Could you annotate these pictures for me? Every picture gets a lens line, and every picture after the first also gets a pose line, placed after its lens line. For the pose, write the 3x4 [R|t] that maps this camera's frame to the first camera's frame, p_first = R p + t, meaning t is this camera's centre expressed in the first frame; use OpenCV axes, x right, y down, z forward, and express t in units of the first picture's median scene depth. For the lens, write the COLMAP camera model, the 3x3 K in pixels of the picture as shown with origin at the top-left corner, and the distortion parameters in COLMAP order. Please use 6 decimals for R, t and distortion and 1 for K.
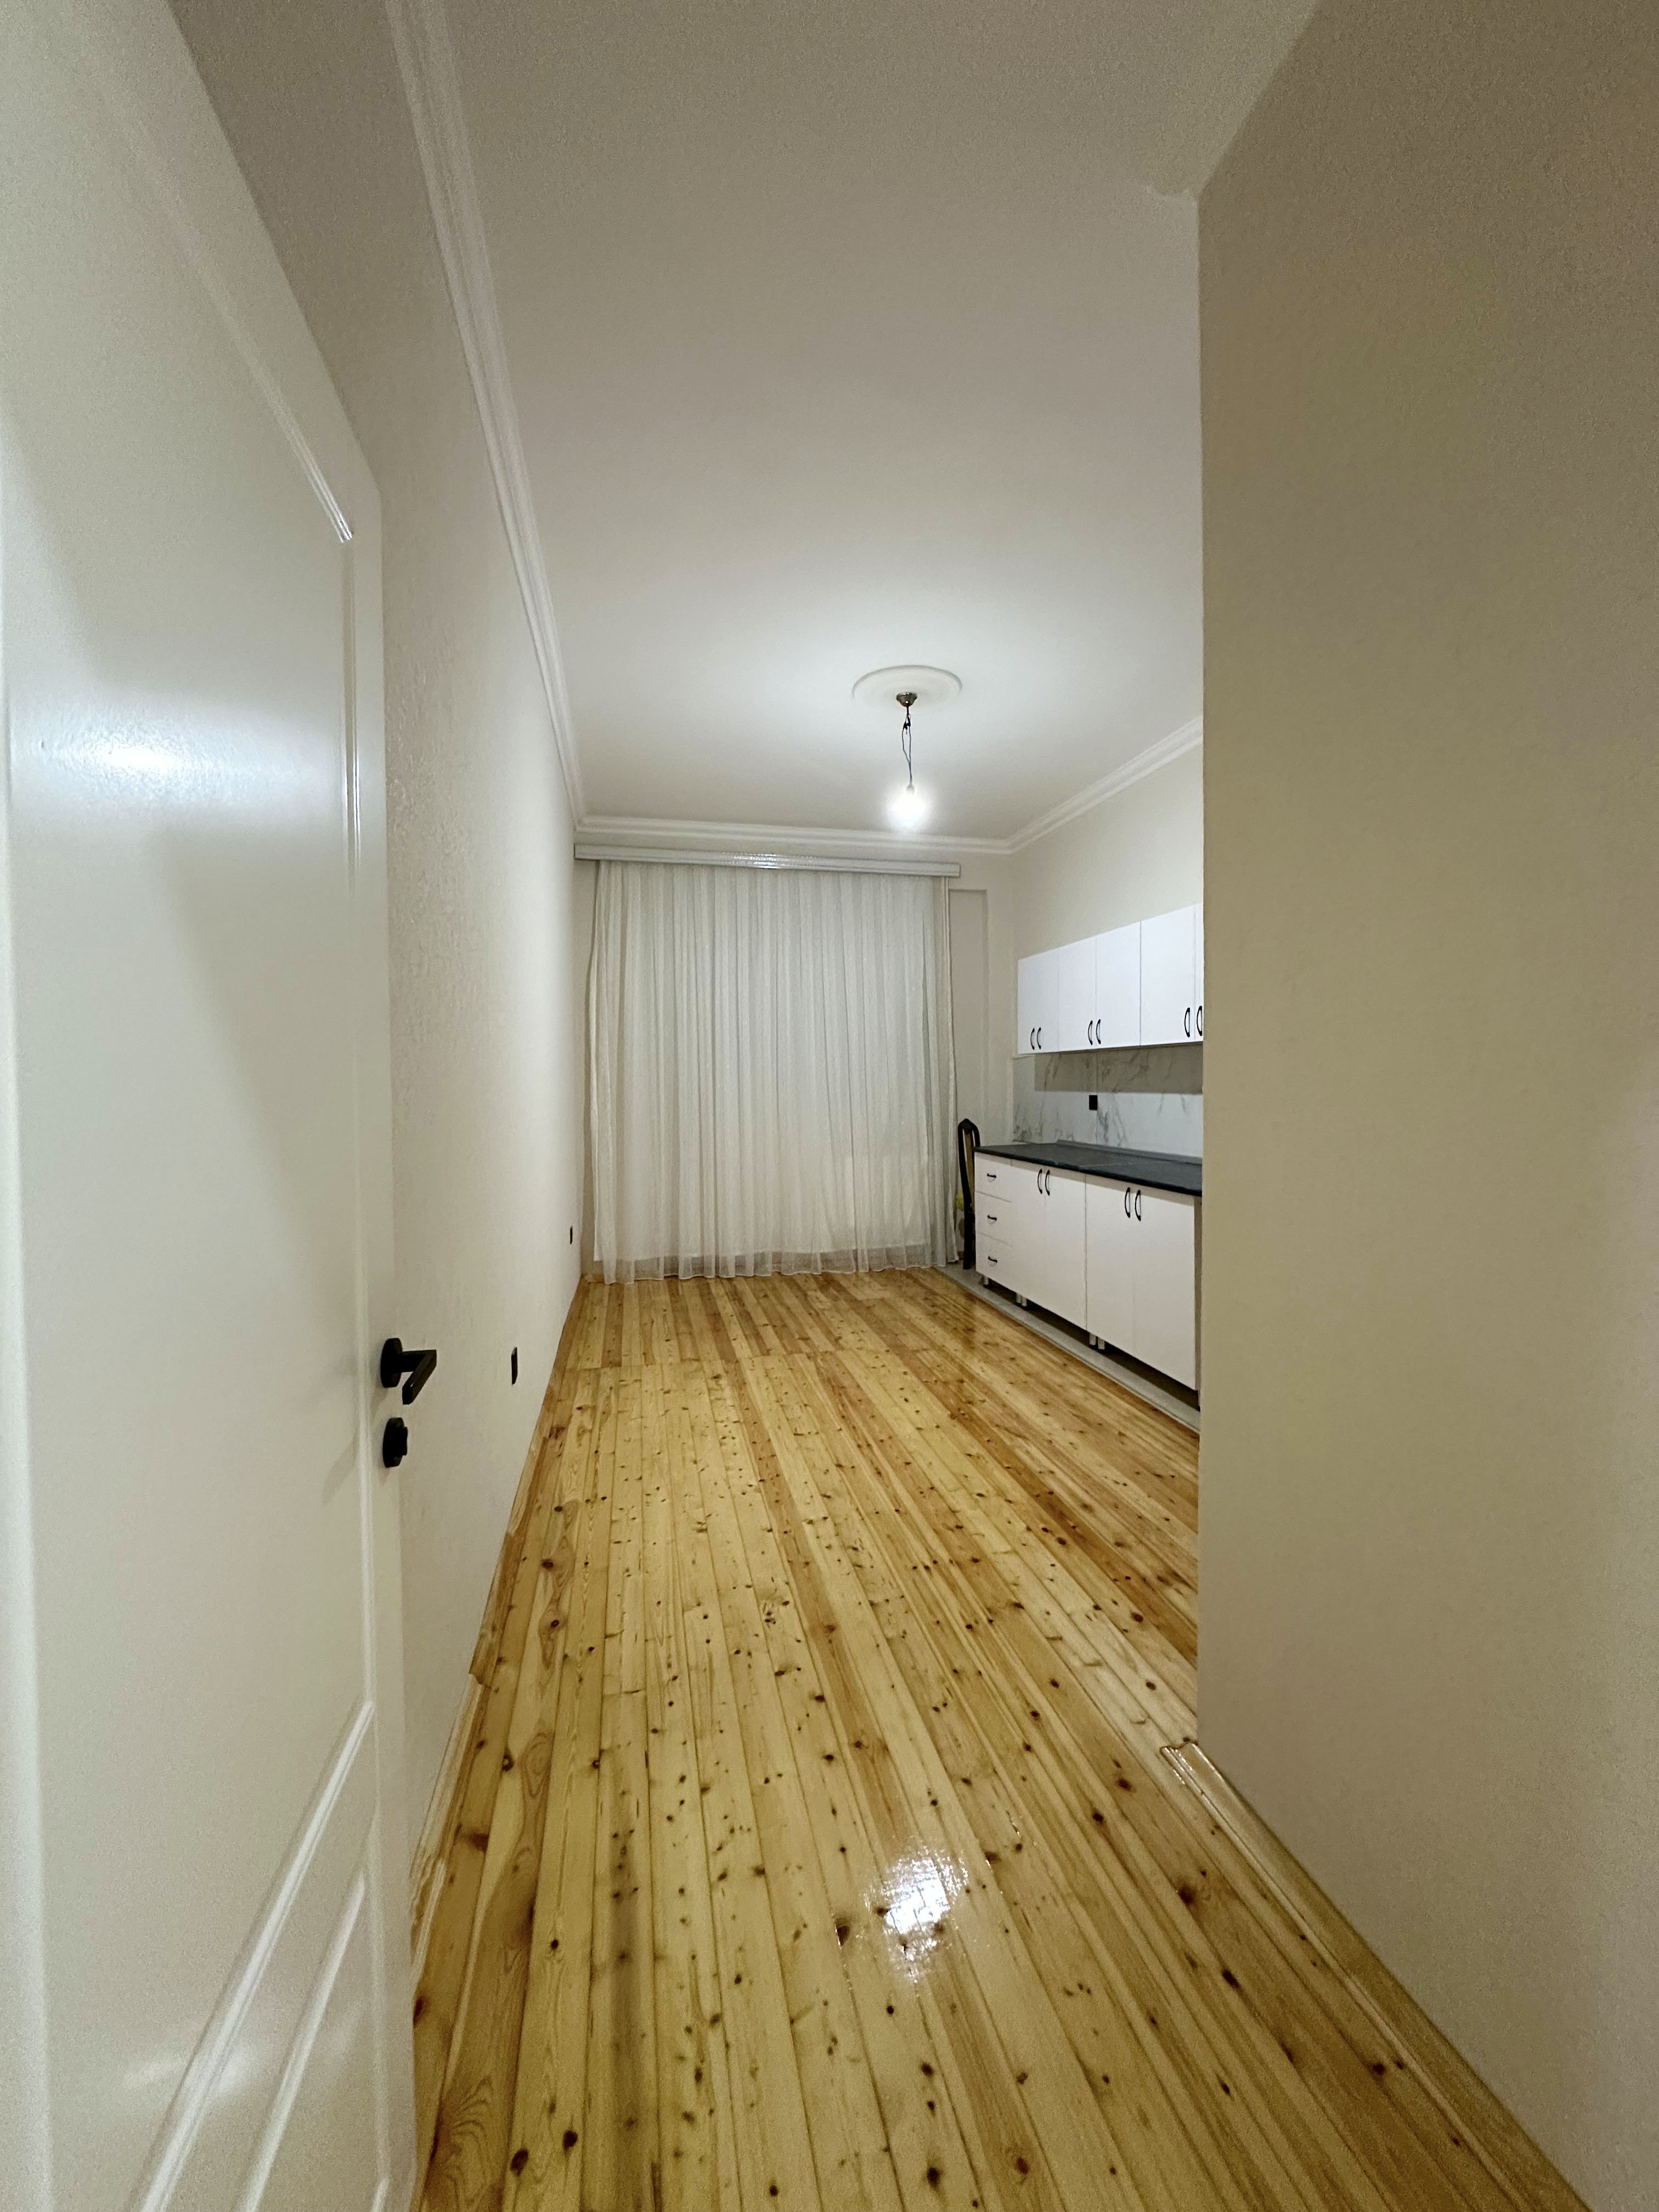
lens RADIAL K [[879.3, 0, 830.3], [0, 879.3, 1109.3], [0, 0, 1]] dist [0.000917, -0.000184]
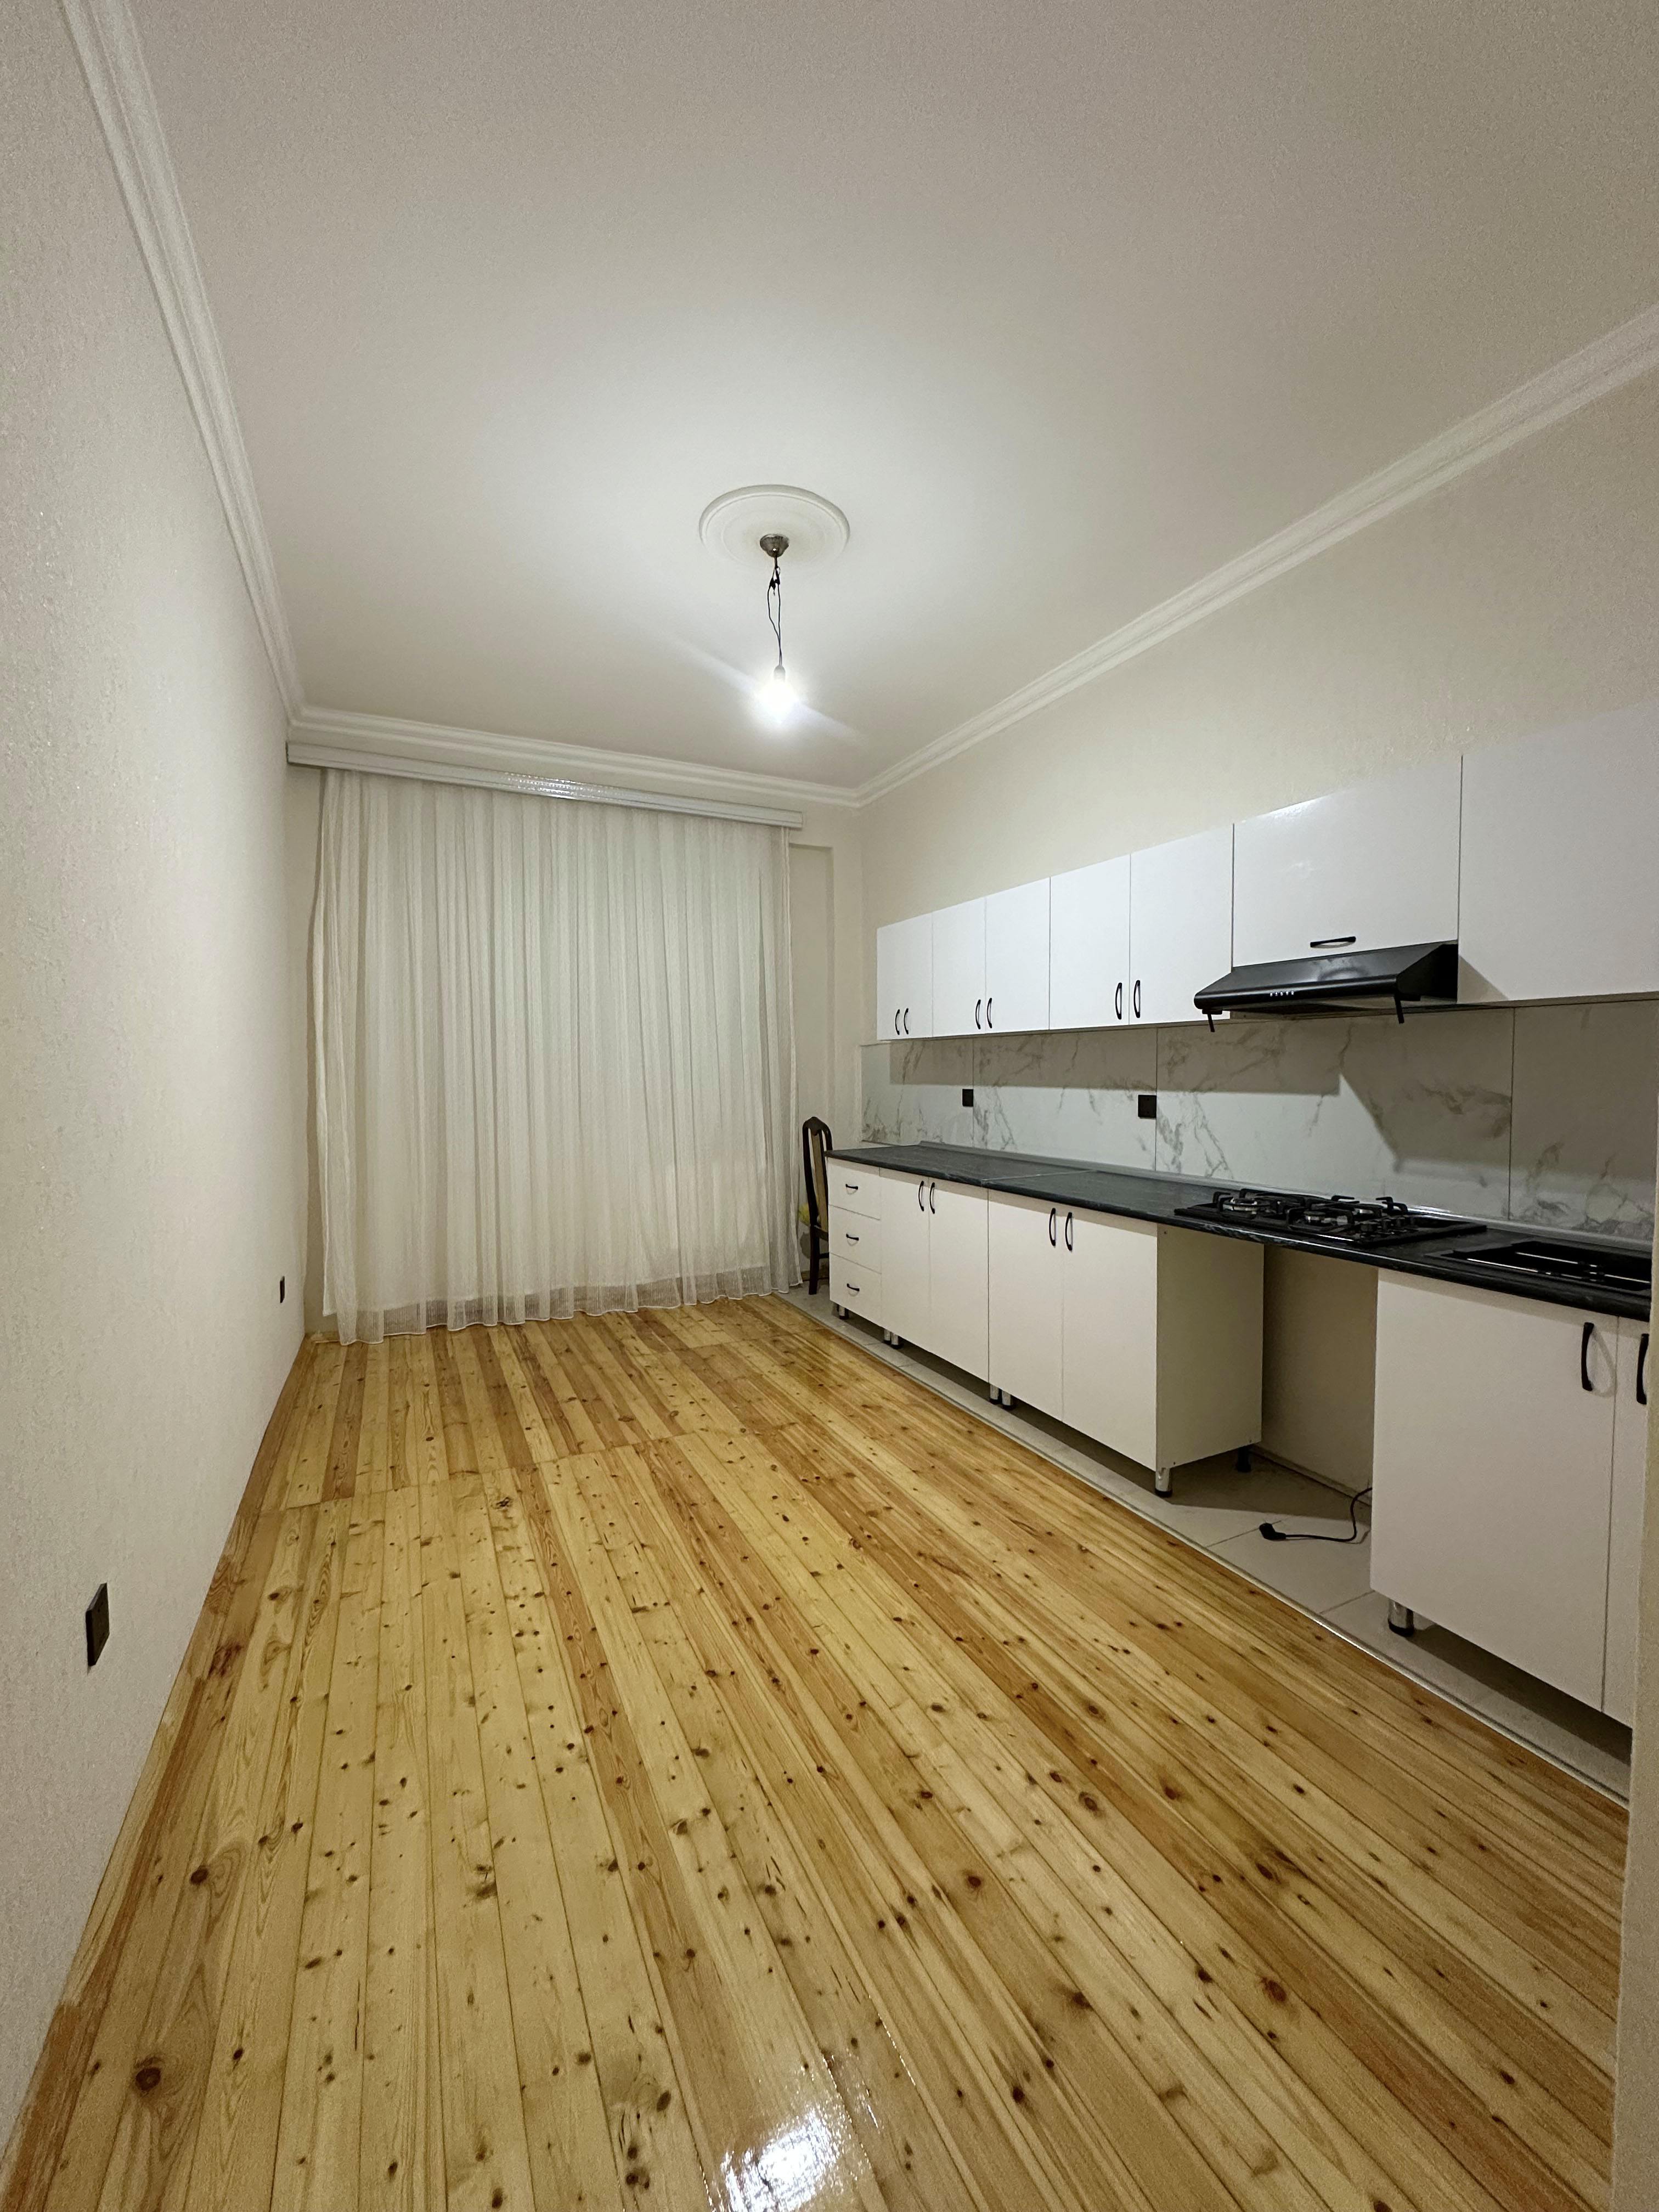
lens RADIAL K [[879.3, 0, 825.6], [0, 879.3, 1106.6], [0, 0, 1]] dist [0.000917, -0.000184]
pose [[0.973187, -0.006609, 0.229920, -0.040882], [0.004531, 0.999944, 0.009566, -0.010901], [-0.229971, -0.008267, 0.973162, 0.274233]]
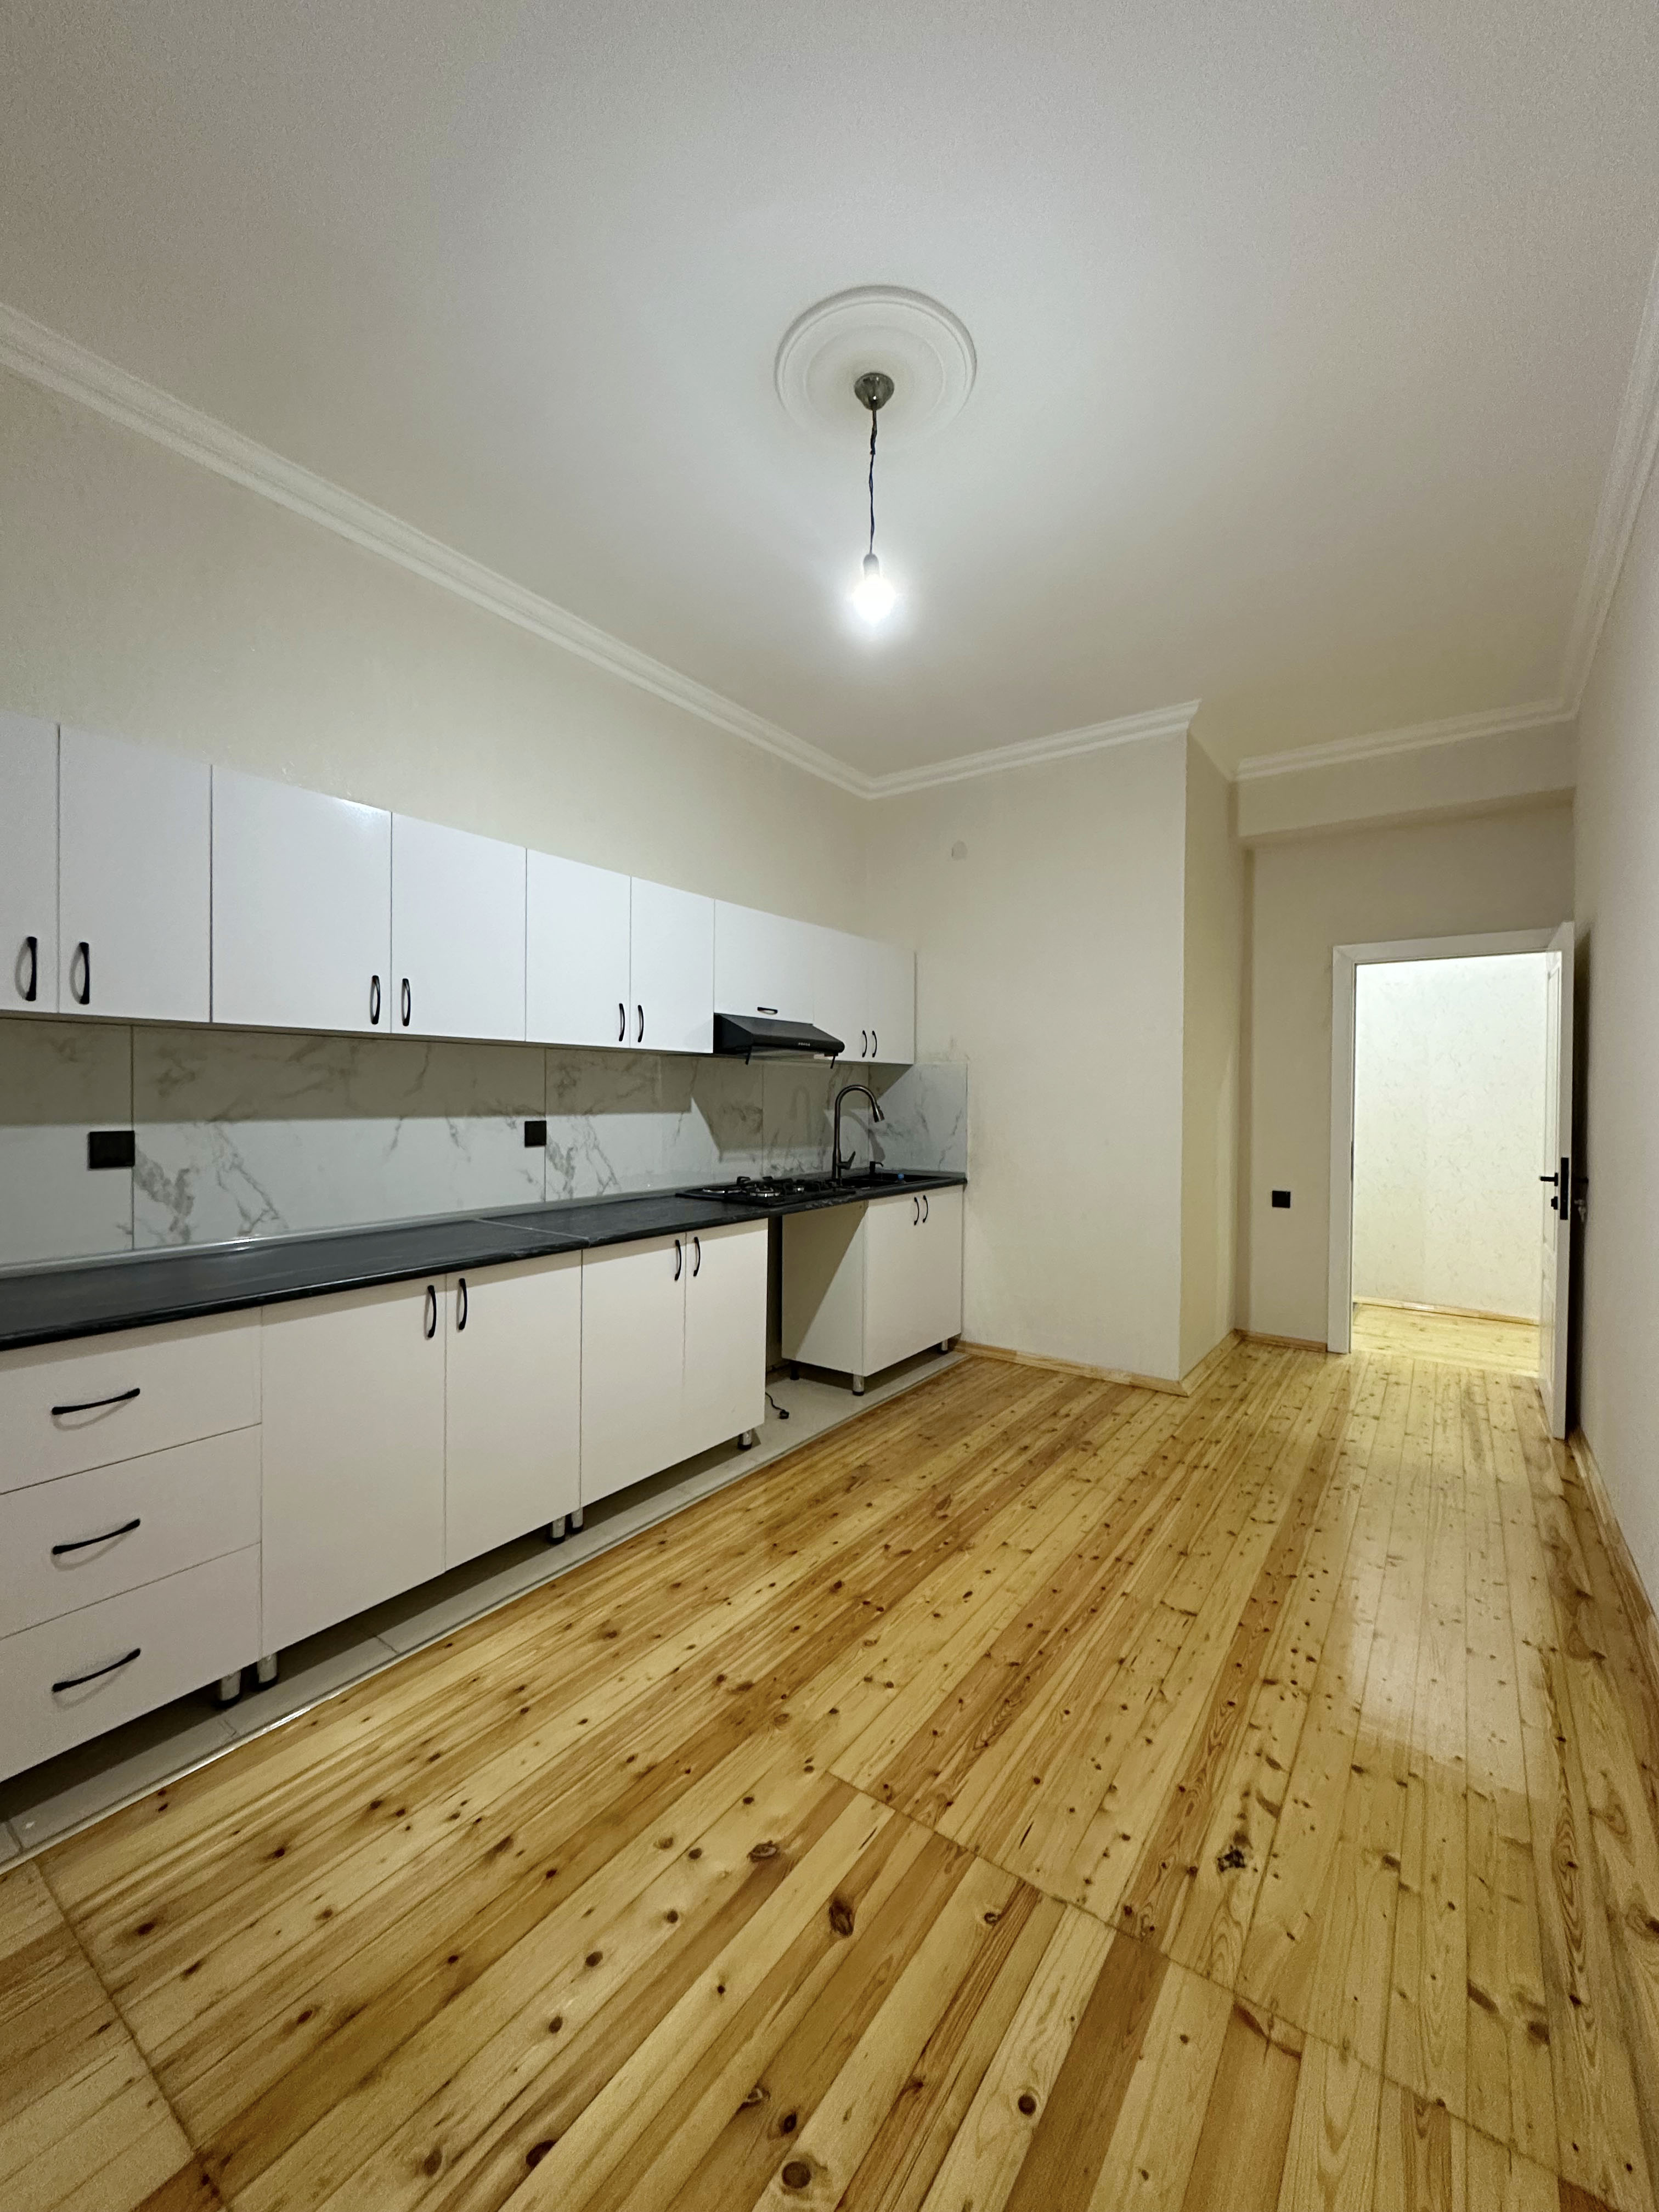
lens RADIAL K [[879.3, 0, 827.9], [0, 879.3, 1108.1], [0, 0, 1]] dist [0.000917, -0.000184]
pose [[-0.665586, -0.009792, 0.746257, -0.295473], [0.022575, 0.999192, 0.033246, -0.044155], [-0.745980, 0.038975, -0.664827, 1.369297]]
